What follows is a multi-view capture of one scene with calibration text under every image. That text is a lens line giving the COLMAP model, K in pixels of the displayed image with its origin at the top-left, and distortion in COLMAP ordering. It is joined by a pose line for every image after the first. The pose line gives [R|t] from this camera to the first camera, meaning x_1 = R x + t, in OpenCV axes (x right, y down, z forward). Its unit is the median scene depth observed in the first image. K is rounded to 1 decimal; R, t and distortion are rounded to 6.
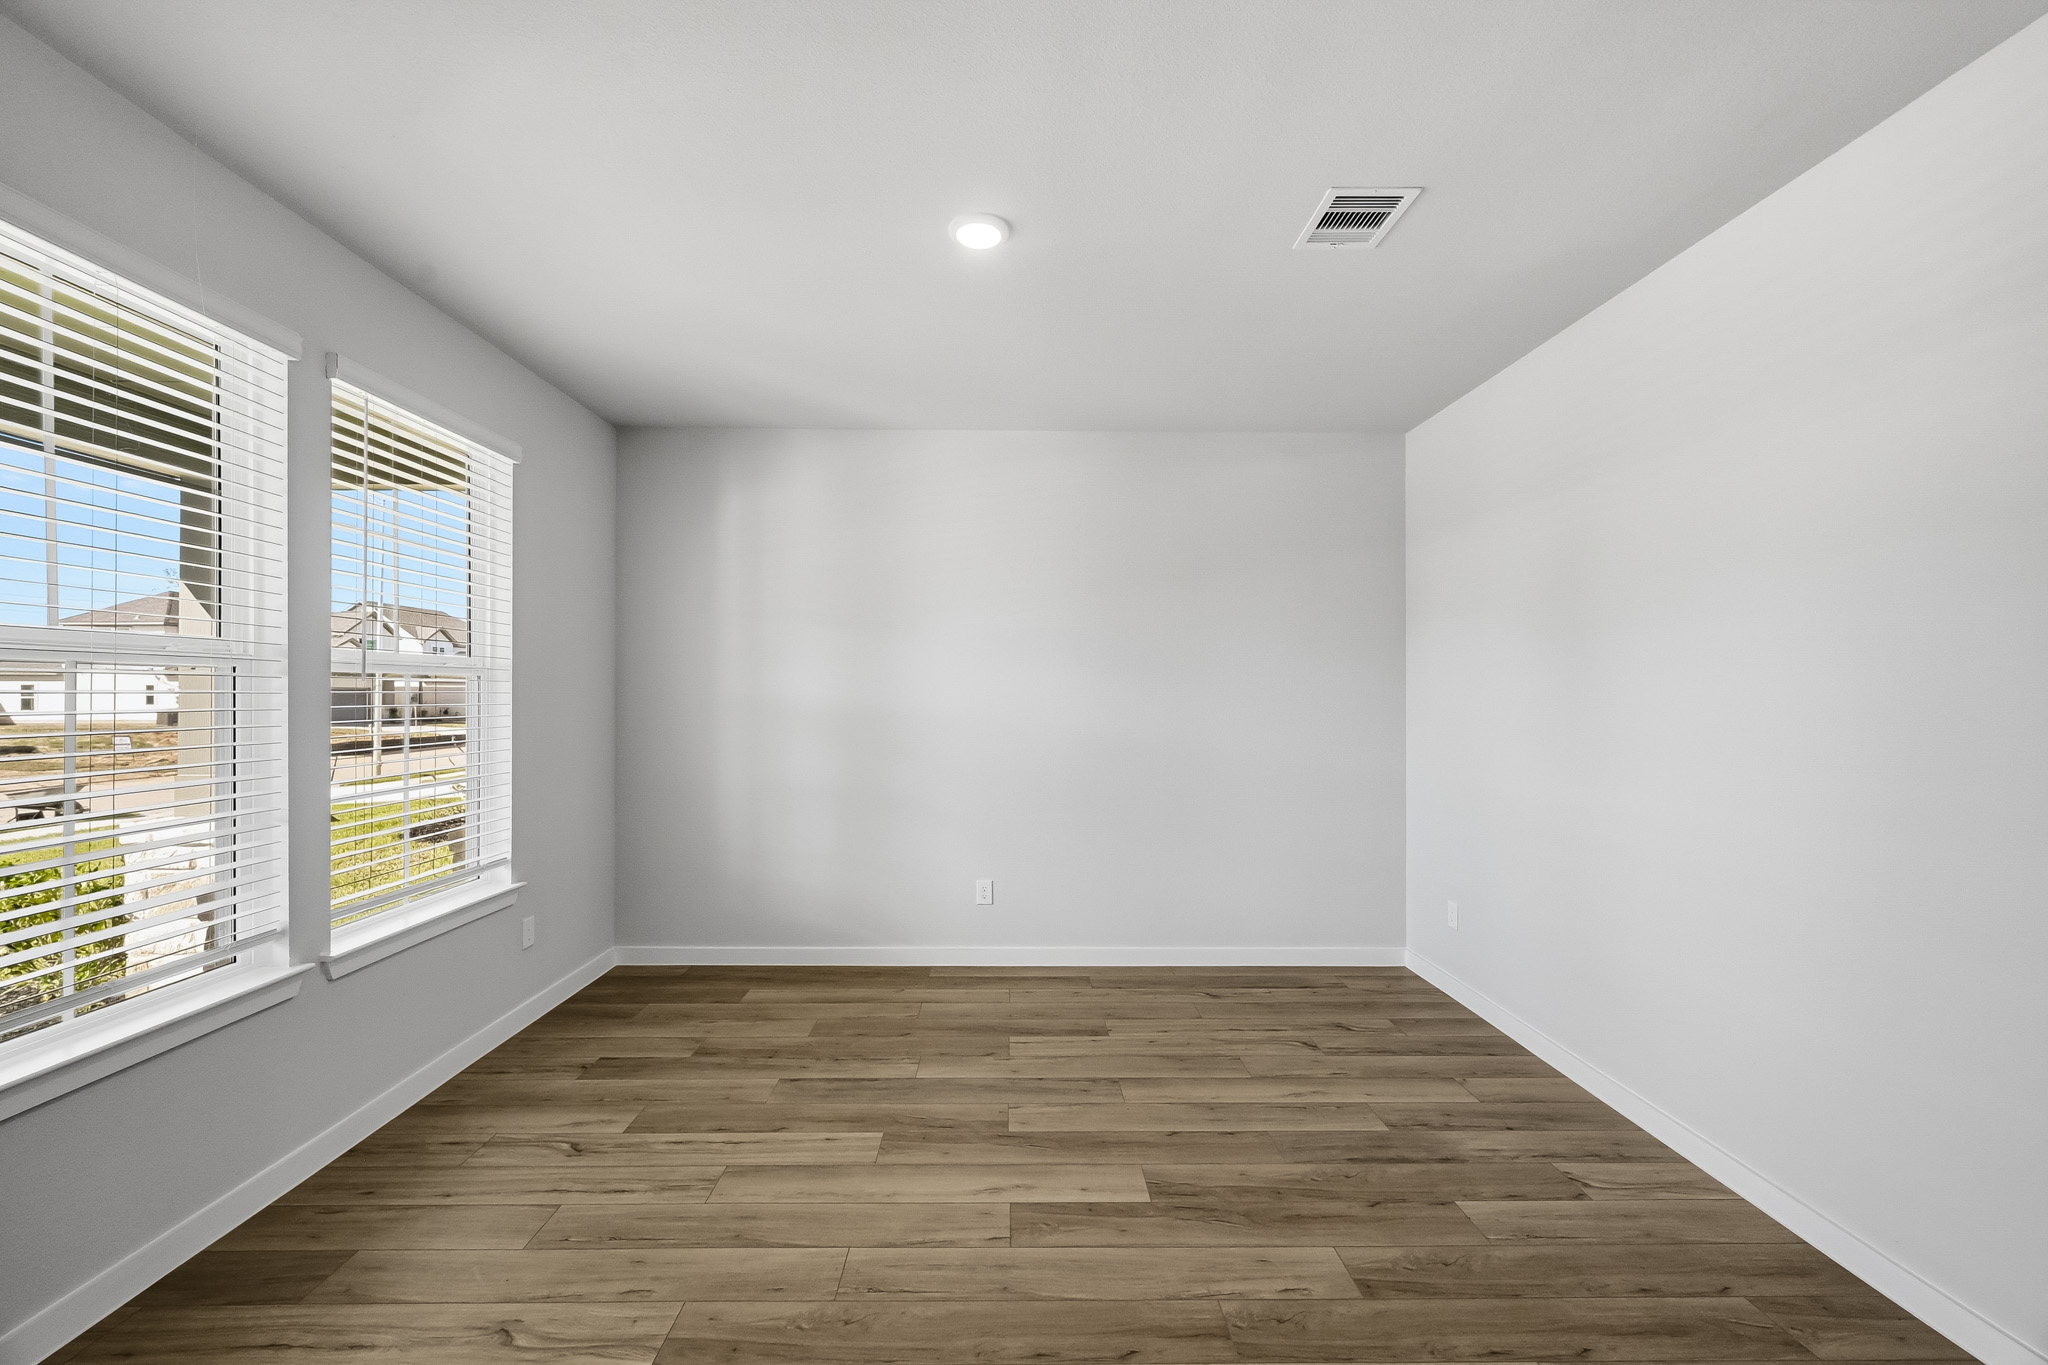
lens RADIAL K [[810.6, 0, 1018.1], [0, 810.6, 692.3], [0, 0, 1]] dist [0.000647, 0.000171]
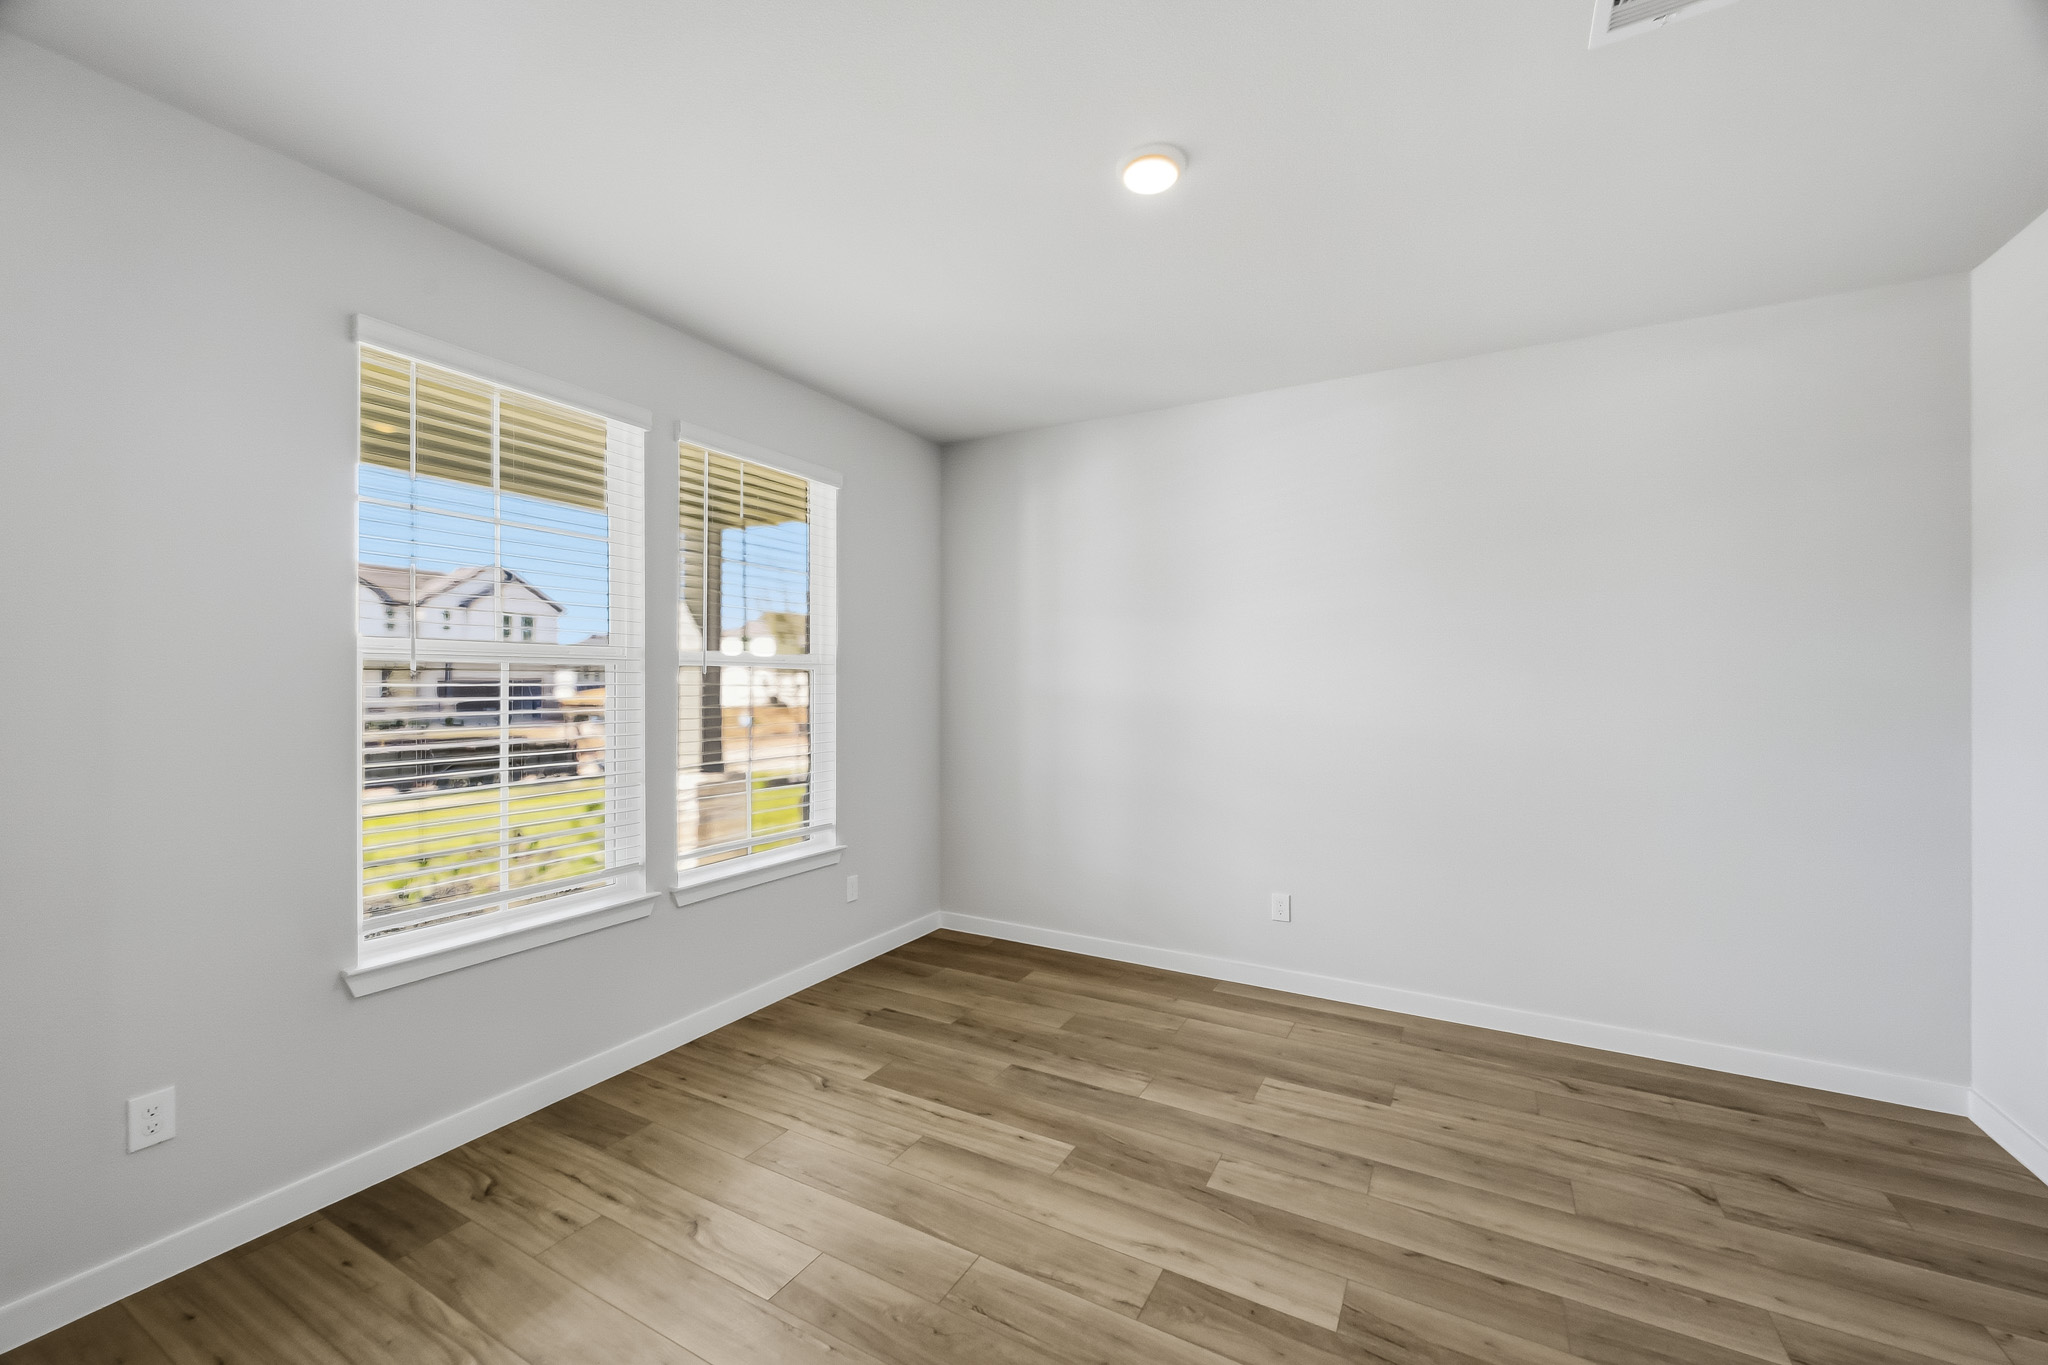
lens RADIAL K [[810.6, 0, 1022.8], [0, 810.6, 677.5], [0, 0, 1]] dist [0.000647, 0.000171]
pose [[0.866794, -0.004821, -0.498642, 0.233971], [0.001921, 0.999978, -0.006329, -0.000165], [0.498662, 0.004528, 0.866785, 0.131213]]
